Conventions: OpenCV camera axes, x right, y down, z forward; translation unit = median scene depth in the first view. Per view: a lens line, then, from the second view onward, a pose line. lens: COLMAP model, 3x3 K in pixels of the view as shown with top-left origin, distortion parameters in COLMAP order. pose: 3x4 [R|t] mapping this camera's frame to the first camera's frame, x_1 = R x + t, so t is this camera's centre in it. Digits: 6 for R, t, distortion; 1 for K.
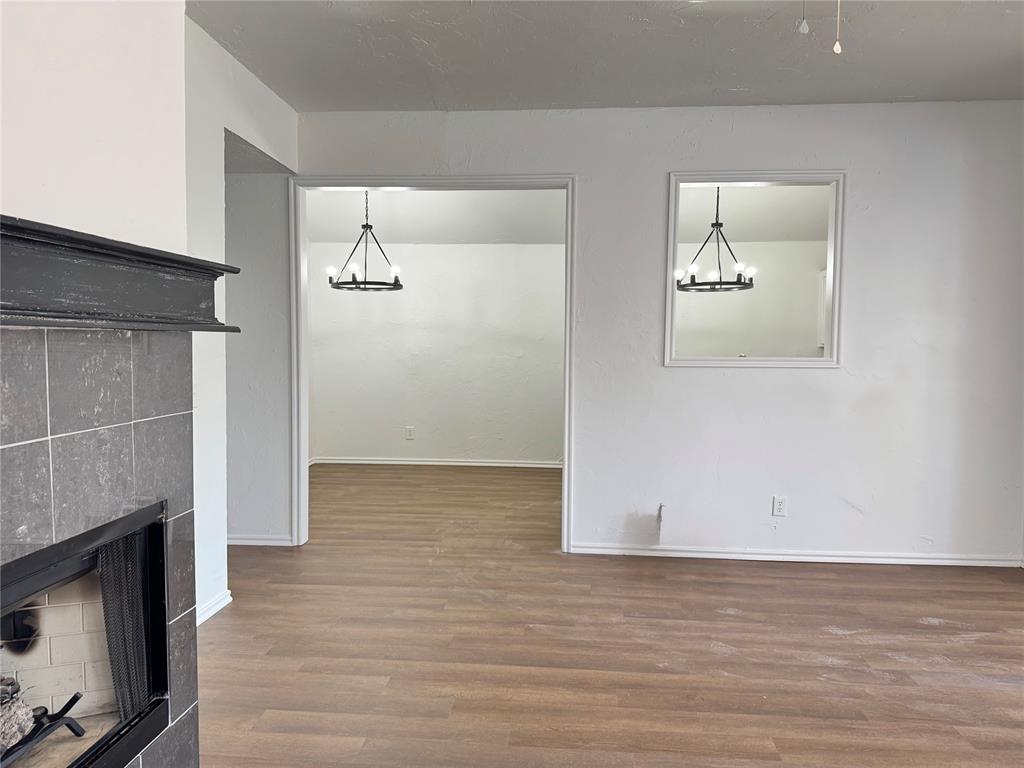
lens RADIAL K [[709.0, 0, 516.7], [0, 709.0, 383.7], [0, 0, 1]] dist [0.063245, -0.084265]
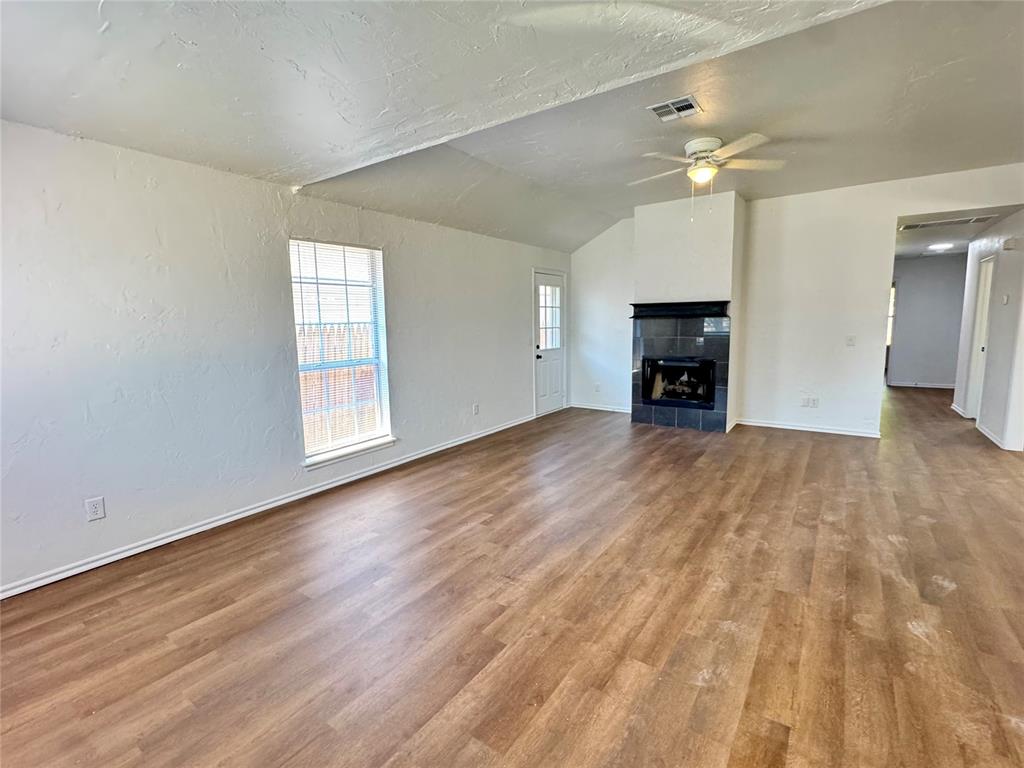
lens RADIAL K [[481.1, 0, 513.2], [0, 481.1, 379.5], [0, 0, 1]] dist [0.000583, -0.000420]
pose [[-0.501473, 0.095314, -0.859907, 1.497870], [-0.046133, 0.989553, 0.136588, -0.022398], [0.863942, 0.108165, -0.491837, 0.797857]]
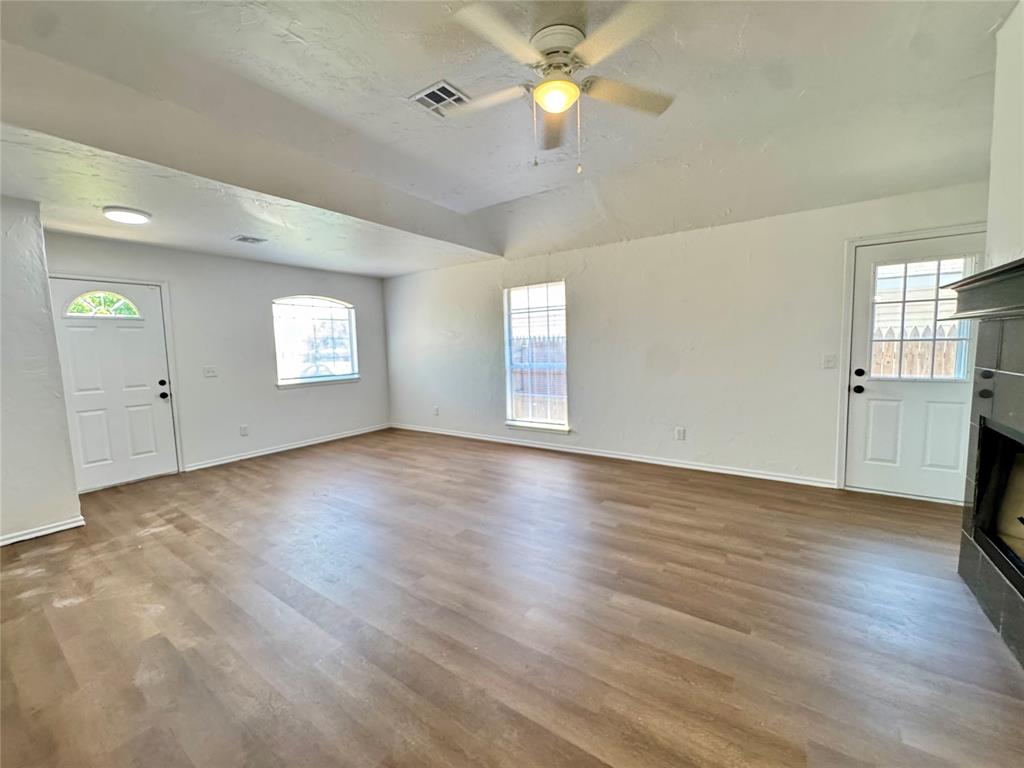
lens RADIAL K [[415.9, 0, 512.0], [0, 415.9, 384.0], [0, 0, 1]] dist [-0.017362, 0.009679]
pose [[-0.858574, -0.042605, 0.510916, -0.016166], [0.048227, 0.985411, 0.163217, -0.064680], [-0.510416, 0.164774, -0.843993, 1.168892]]
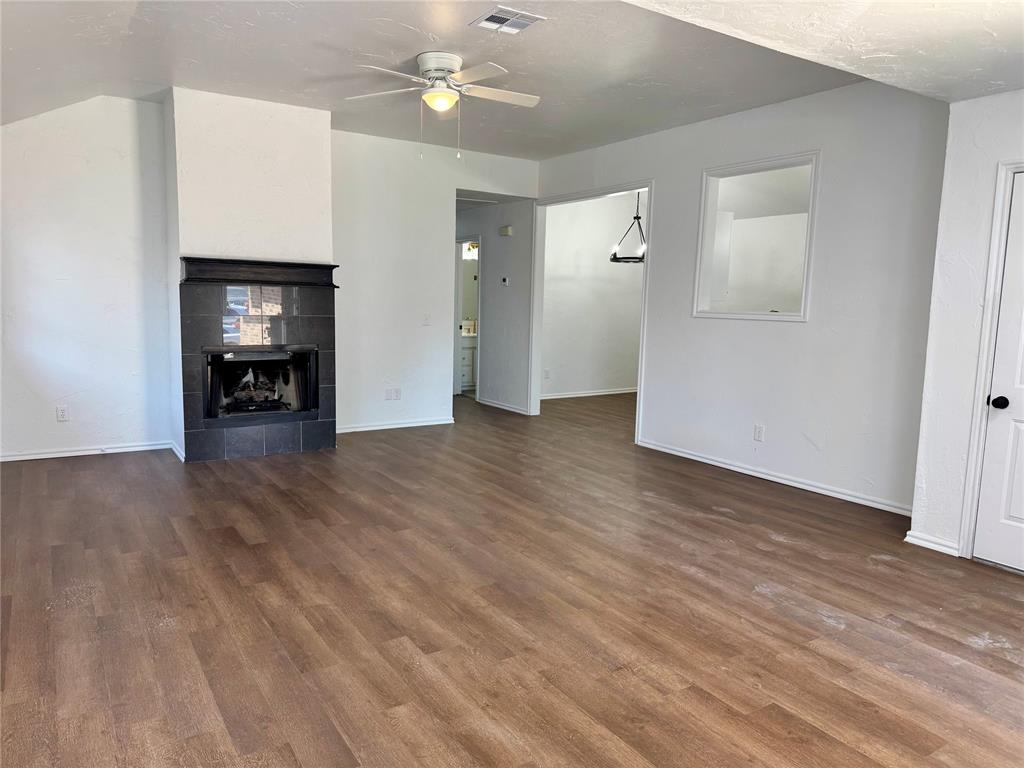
lens RADIAL K [[709.0, 0, 516.7], [0, 709.0, 383.7], [0, 0, 1]] dist [0.063245, -0.084265]
pose [[0.611994, 0.102010, -0.784256, 1.397341], [-0.065310, 0.994778, 0.078428, 0.023081], [0.788161, 0.003222, 0.615461, -0.113474]]
